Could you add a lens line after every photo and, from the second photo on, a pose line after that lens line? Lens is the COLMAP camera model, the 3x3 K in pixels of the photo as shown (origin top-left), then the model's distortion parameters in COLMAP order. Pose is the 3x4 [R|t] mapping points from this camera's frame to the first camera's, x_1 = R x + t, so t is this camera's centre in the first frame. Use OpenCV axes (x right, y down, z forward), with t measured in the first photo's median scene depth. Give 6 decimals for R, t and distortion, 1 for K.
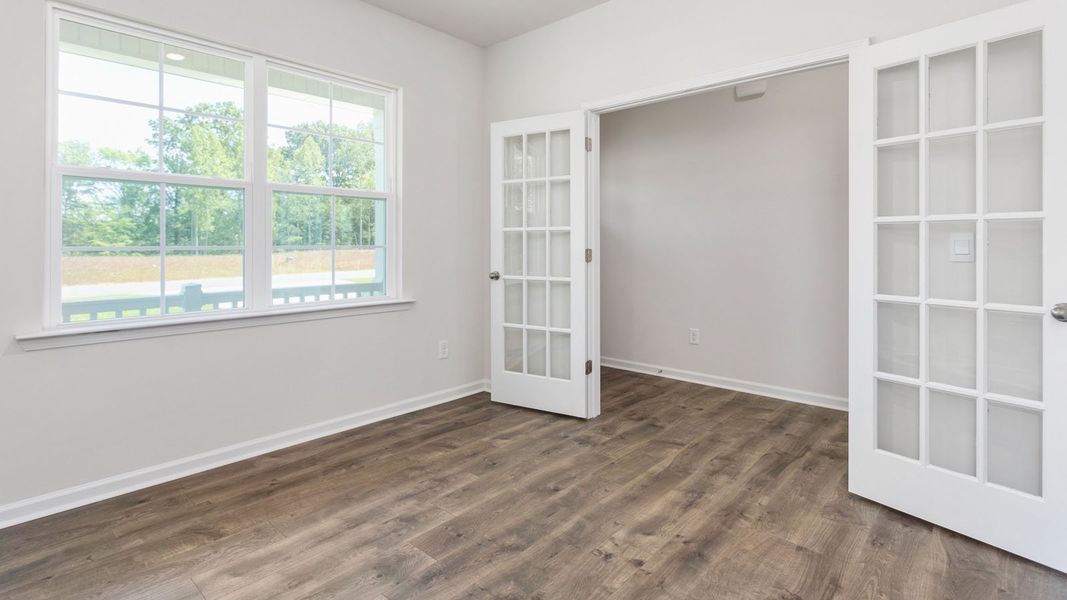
lens RADIAL K [[504.8, 0, 535.3], [0, 504.8, 250.1], [0, 0, 1]] dist [-0.001241, -0.000839]
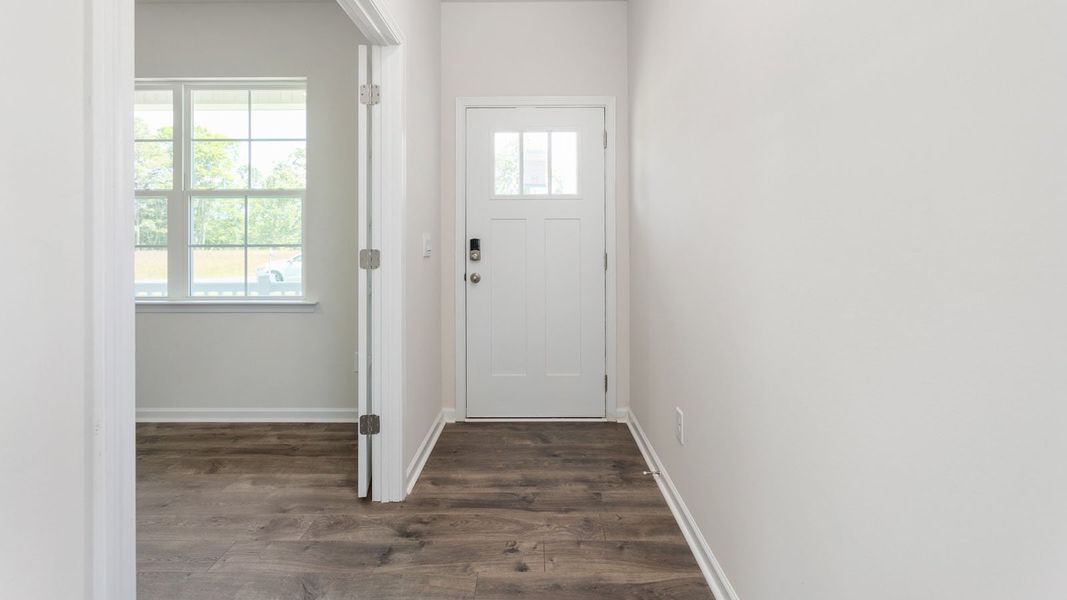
lens RADIAL K [[504.8, 0, 535.3], [0, 504.8, 250.1], [0, 0, 1]] dist [-0.001241, -0.000839]
pose [[0.662590, 0.008508, -0.748934, 1.000977], [-0.000670, 0.999942, 0.010767, -0.012687], [0.748982, -0.006632, 0.662558, 0.952125]]
